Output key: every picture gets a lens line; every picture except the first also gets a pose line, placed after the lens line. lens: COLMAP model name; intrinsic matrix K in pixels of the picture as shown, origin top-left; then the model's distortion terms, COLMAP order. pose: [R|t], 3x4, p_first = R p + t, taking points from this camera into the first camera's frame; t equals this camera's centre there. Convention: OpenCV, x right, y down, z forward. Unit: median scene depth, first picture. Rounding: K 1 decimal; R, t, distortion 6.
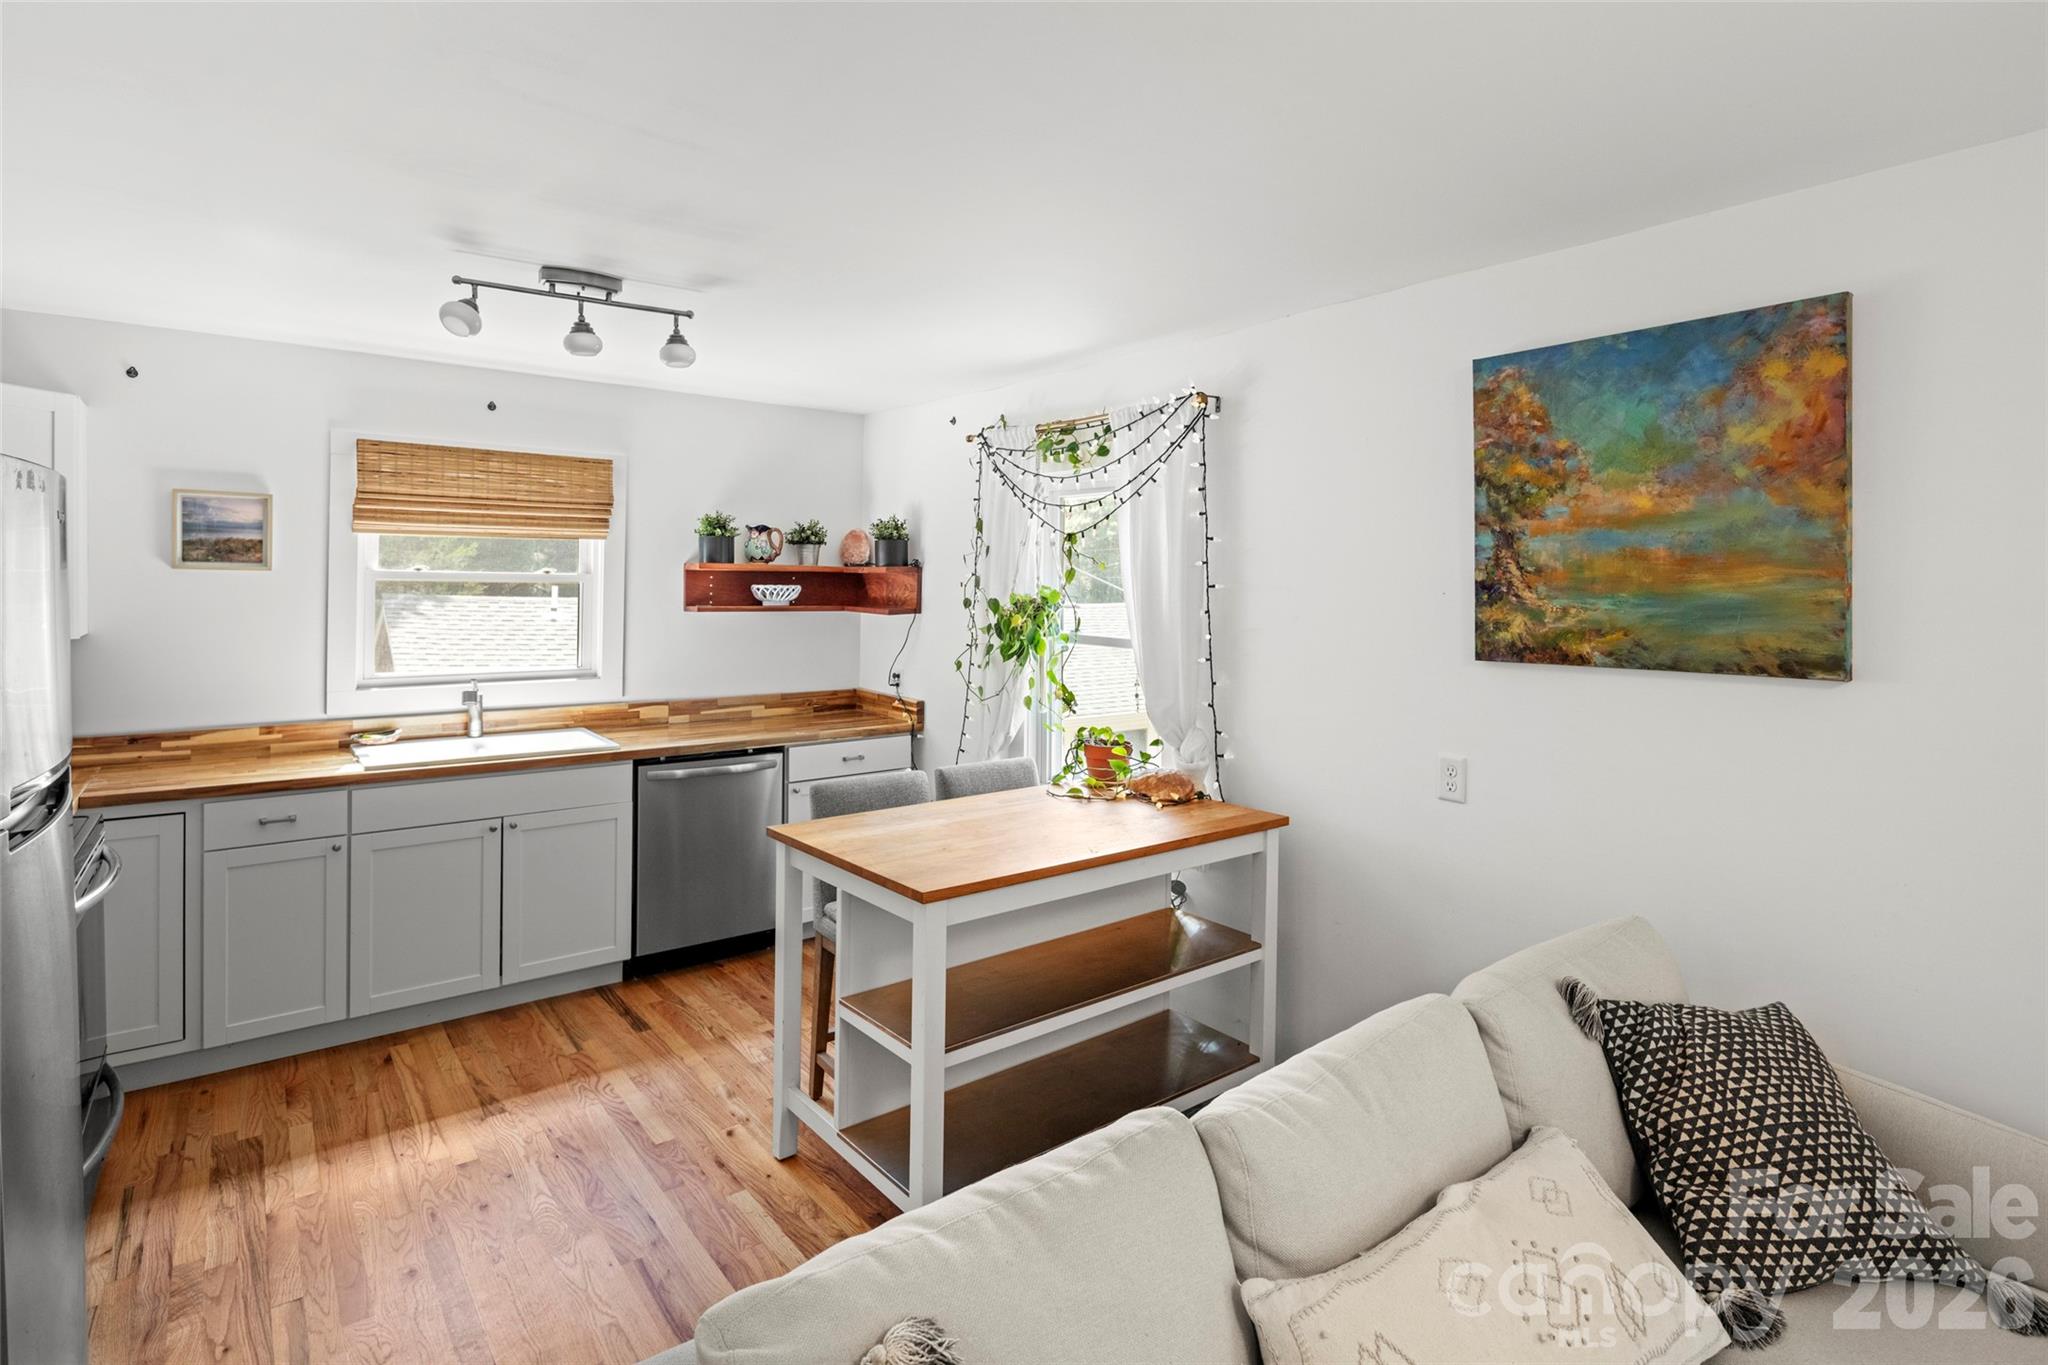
lens RADIAL K [[1023.2, 0, 1038.2], [0, 1023.2, 592.5], [0, 0, 1]] dist [0.000014, -0.000186]
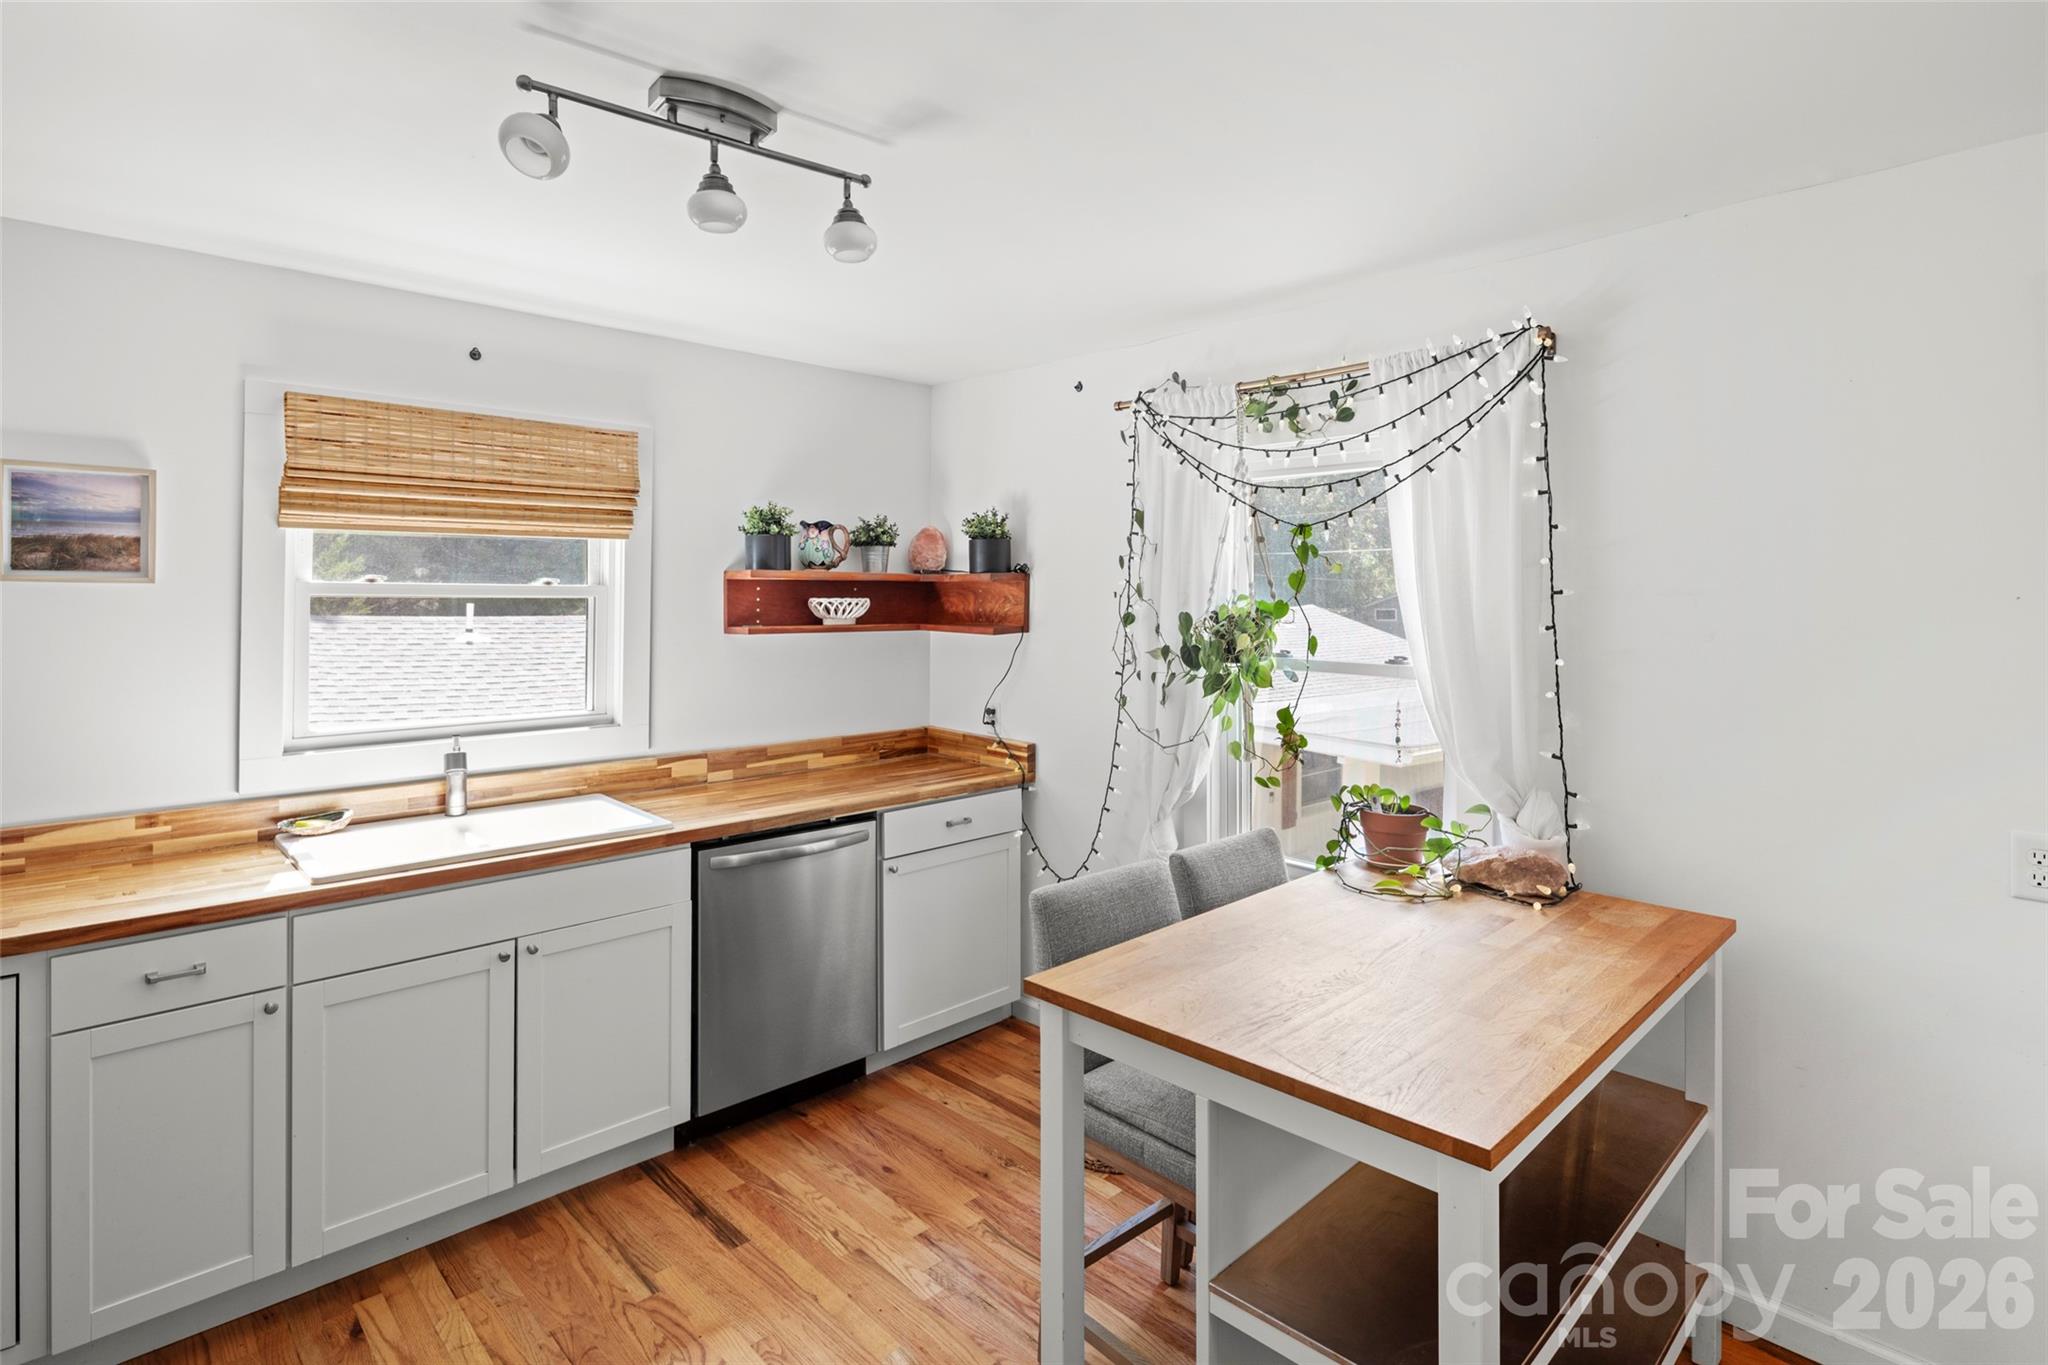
lens RADIAL K [[1013.2, 0, 1023.8], [0, 1013.2, 592.4], [0, 0, 1]] dist [-0.000078, -0.001552]
pose [[0.995518, -0.009289, 0.094119, -0.228426], [0.010459, 0.999874, -0.011946, -0.001160], [-0.093996, 0.012876, 0.995489, 0.266420]]
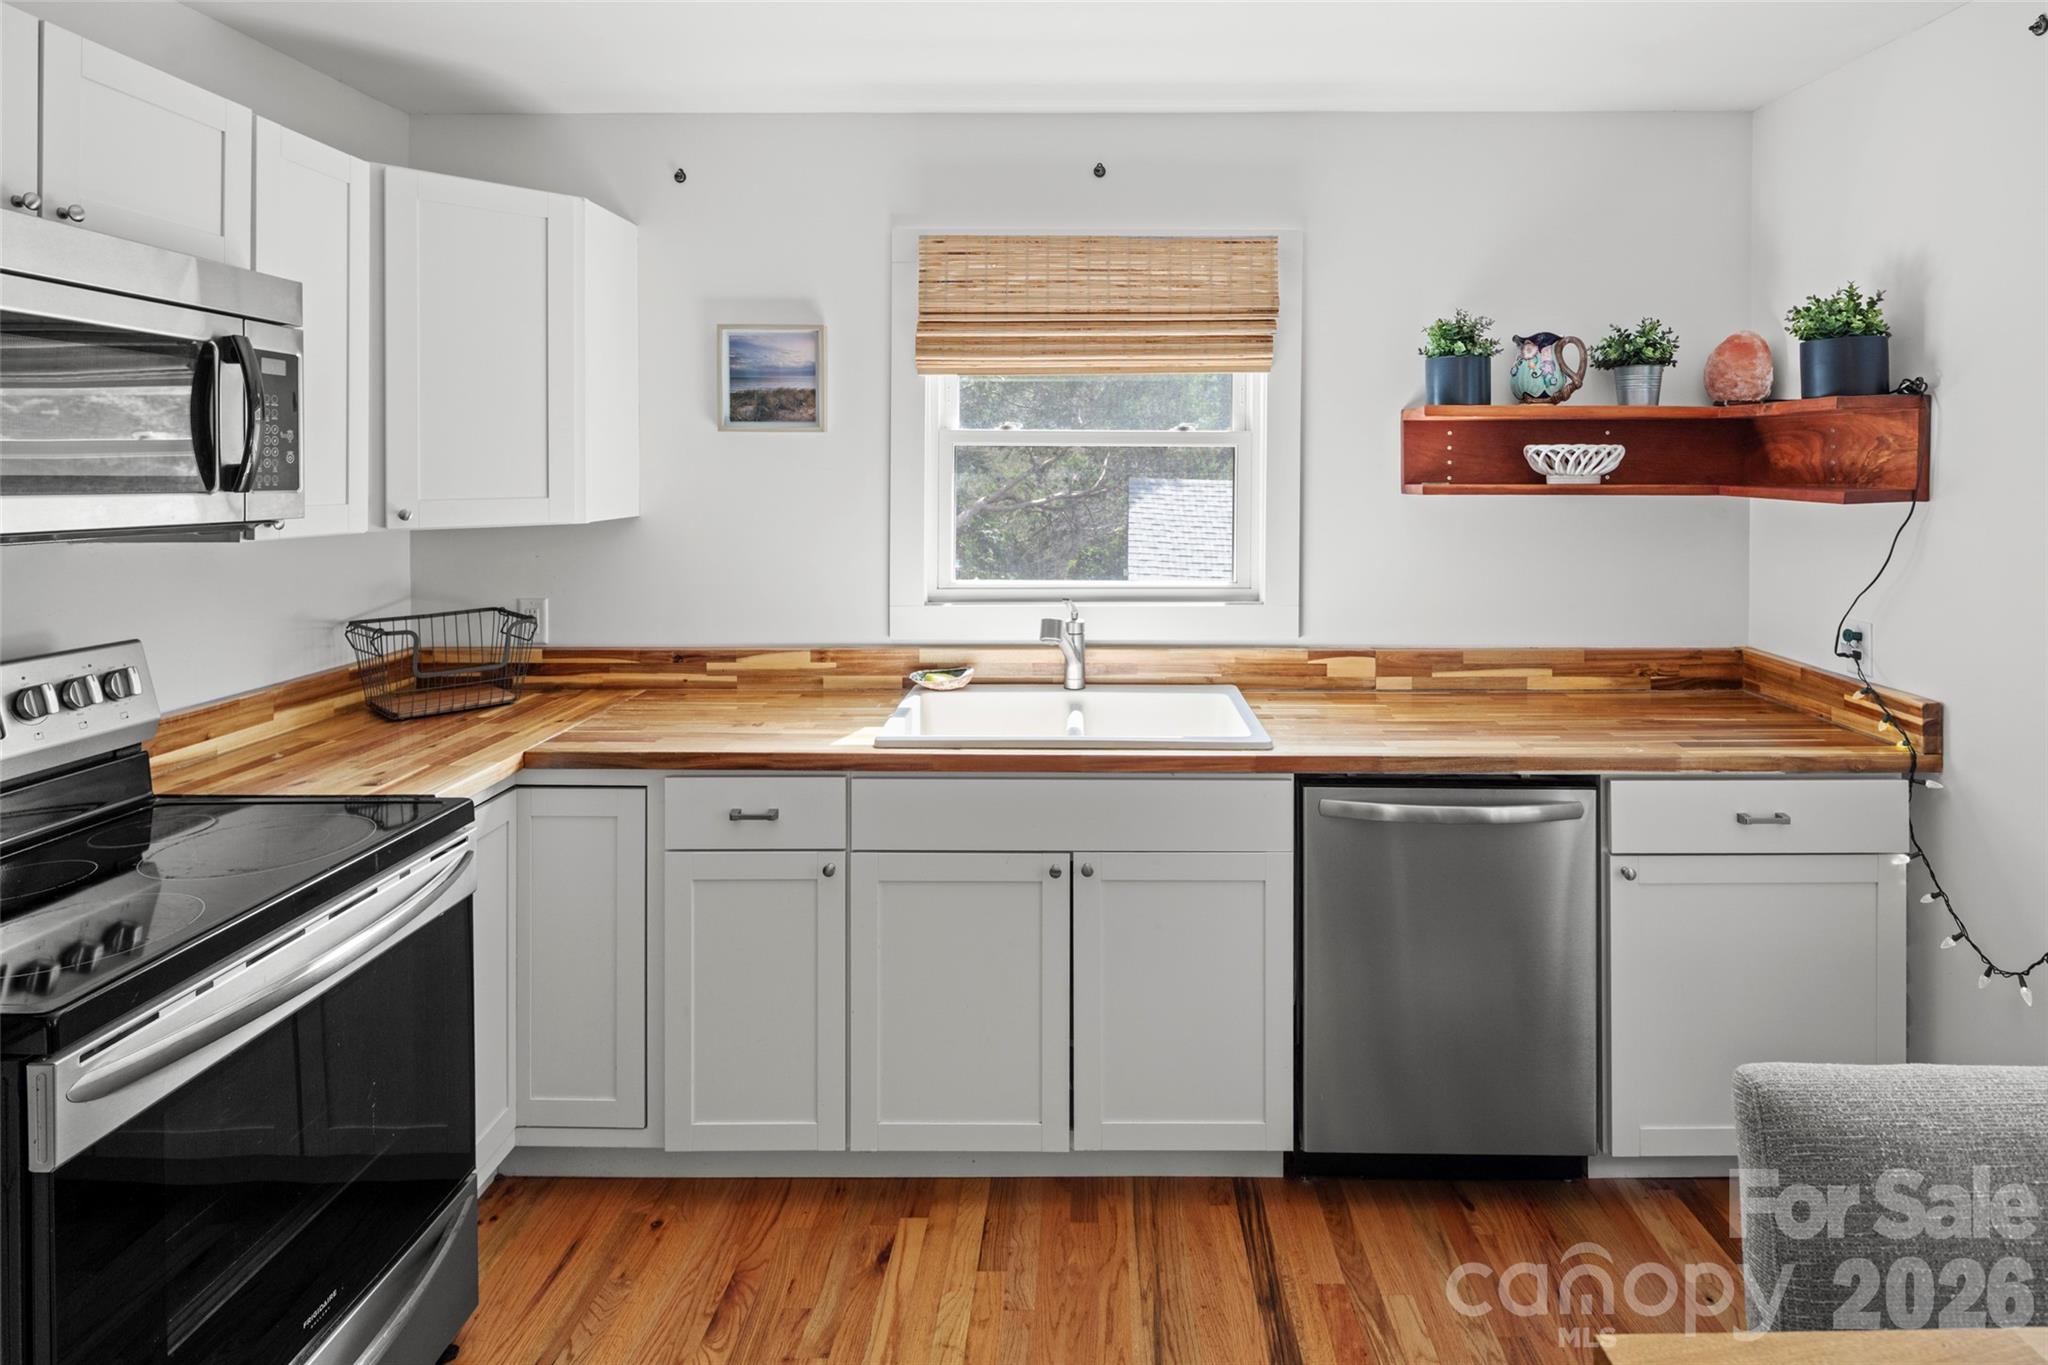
lens RADIAL K [[1048.6, 0, 1091.3], [0, 1048.6, 466.9], [0, 0, 1]] dist [0.000926, -0.001009]
pose [[0.787468, -0.011366, -0.616251, -0.143325], [0.003207, 0.999892, -0.014343, 0.013281], [0.616348, 0.009318, 0.787419, 0.507924]]
